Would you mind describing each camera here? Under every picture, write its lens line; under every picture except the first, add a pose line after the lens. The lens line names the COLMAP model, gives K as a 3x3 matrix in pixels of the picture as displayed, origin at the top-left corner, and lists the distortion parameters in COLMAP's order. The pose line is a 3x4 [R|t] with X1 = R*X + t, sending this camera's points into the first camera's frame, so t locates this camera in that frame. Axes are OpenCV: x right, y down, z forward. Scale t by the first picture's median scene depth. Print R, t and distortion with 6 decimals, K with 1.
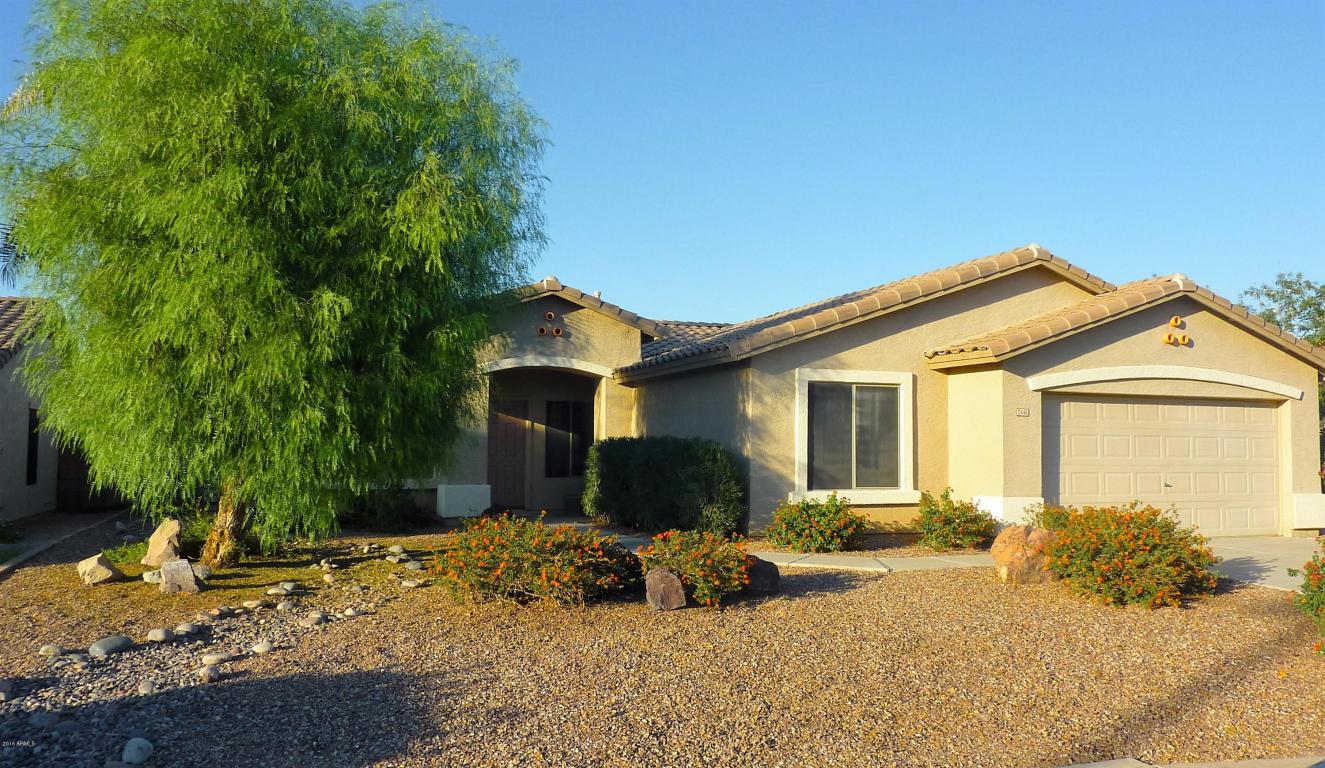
lens RADIAL K [[1028.1, 0, 663.0], [0, 1028.1, 387.2], [0, 0, 1]] dist [-0.012467, 0.000367]
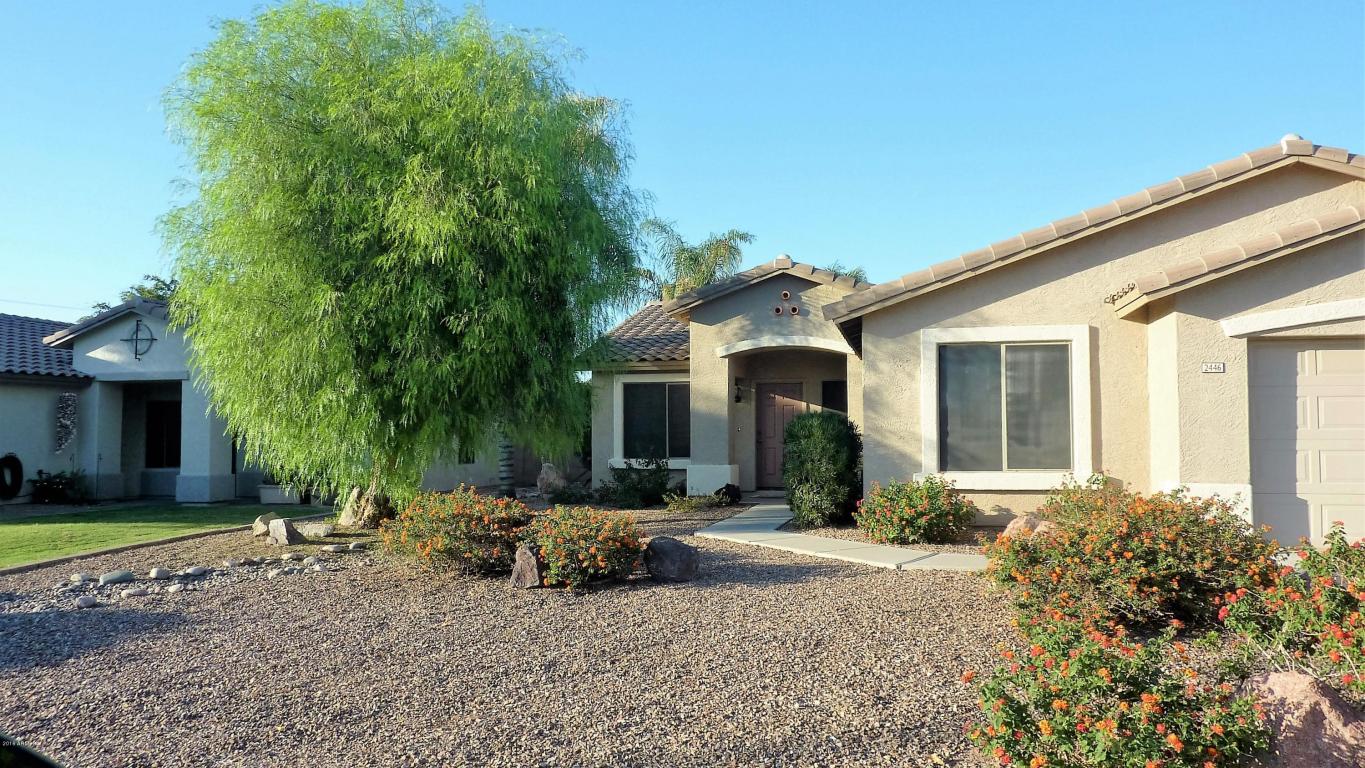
lens RADIAL K [[964.3, 0, 682.5], [0, 964.3, 388.3], [0, 0, 1]] dist [-0.026431, -0.003403]
pose [[0.829878, -0.036705, -0.556737, 0.401961], [0.041007, 0.999148, -0.004747, 0.025975], [0.556437, -0.018891, 0.830675, 0.216355]]
